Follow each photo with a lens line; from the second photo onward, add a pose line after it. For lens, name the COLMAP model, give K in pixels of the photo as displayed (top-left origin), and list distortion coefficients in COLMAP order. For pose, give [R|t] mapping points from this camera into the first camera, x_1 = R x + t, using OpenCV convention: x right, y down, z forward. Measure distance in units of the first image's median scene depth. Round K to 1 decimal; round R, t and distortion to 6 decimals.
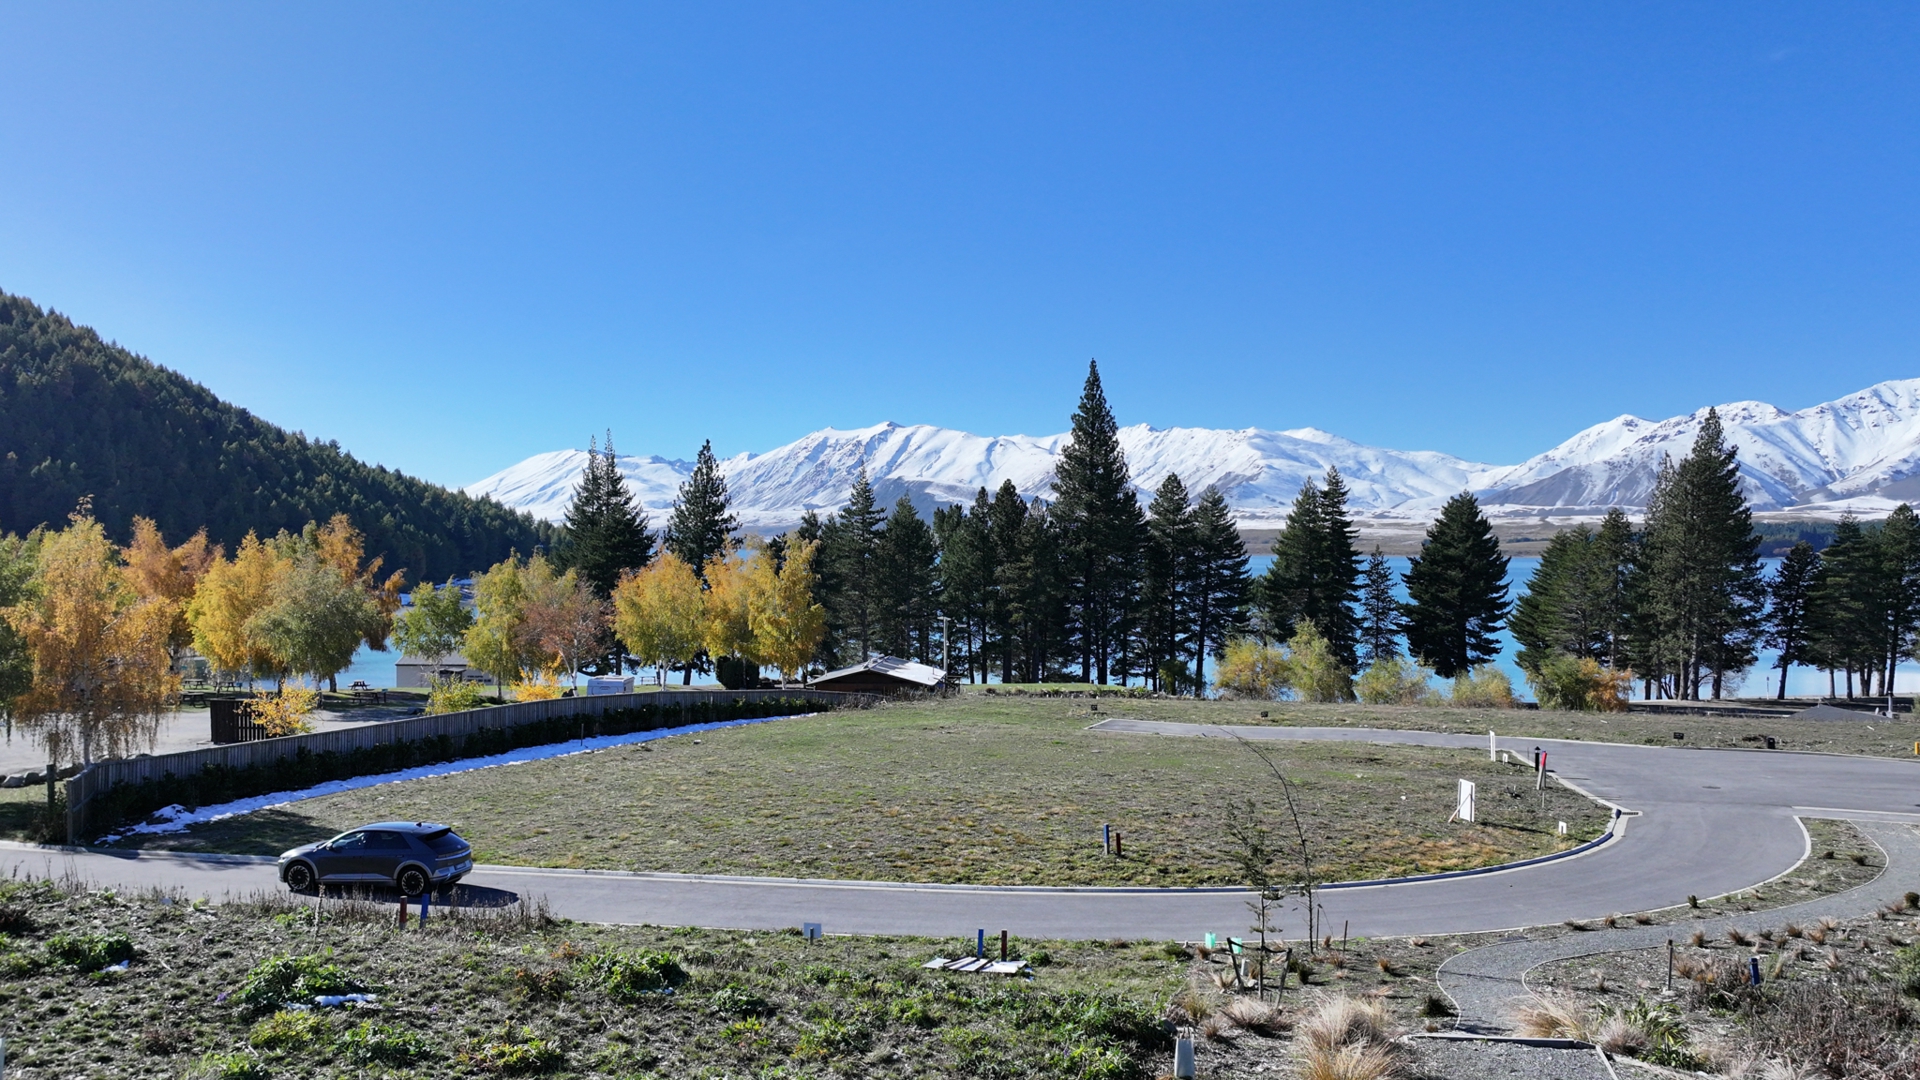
lens RADIAL K [[1545.2, 0, 953.6], [0, 1545.2, 539.0], [0, 0, 1]] dist [0.009204, -0.002020]
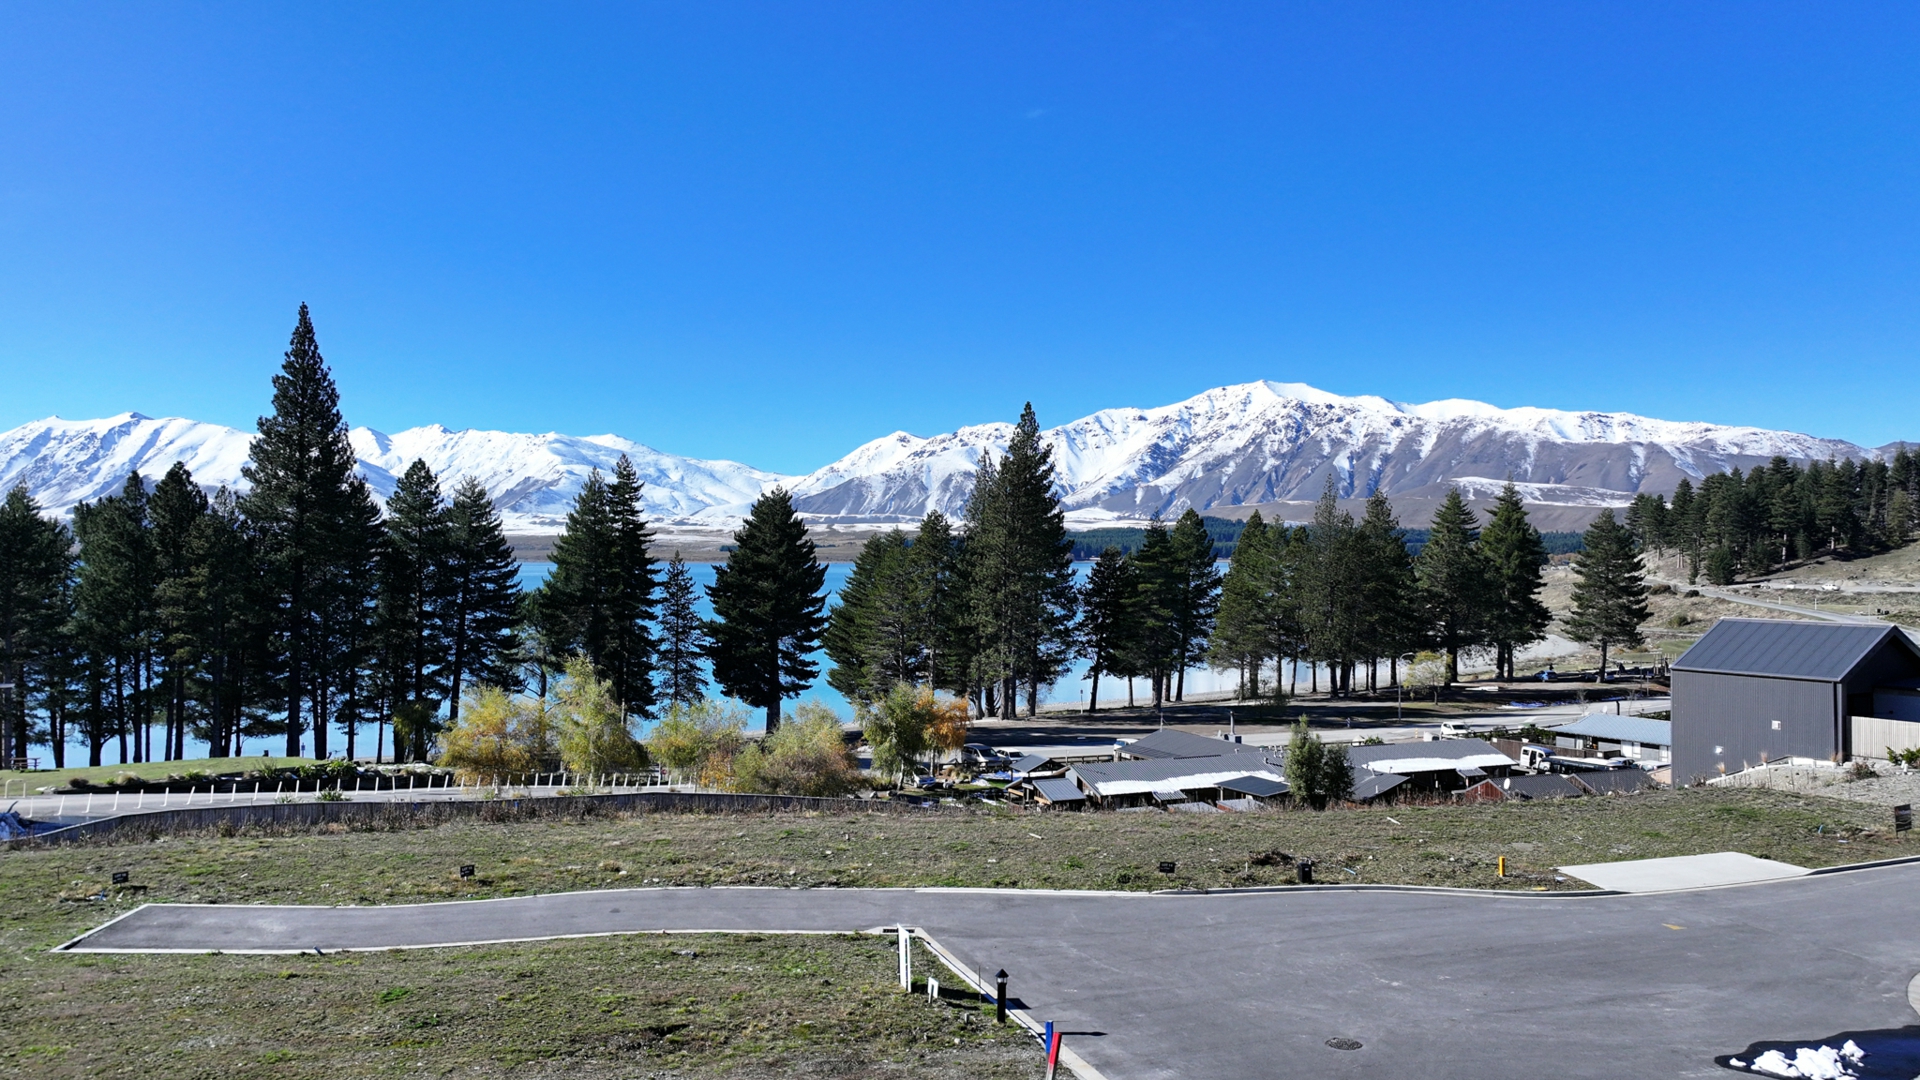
lens RADIAL K [[1545.2, 0, 953.6], [0, 1545.2, 539.0], [0, 0, 1]] dist [0.009204, -0.002020]
pose [[0.902797, 0.000987, 0.430065, 0.050524], [0.000822, 0.999992, -0.004020, 0.000852], [-0.430065, 0.003983, 0.902789, 0.183924]]
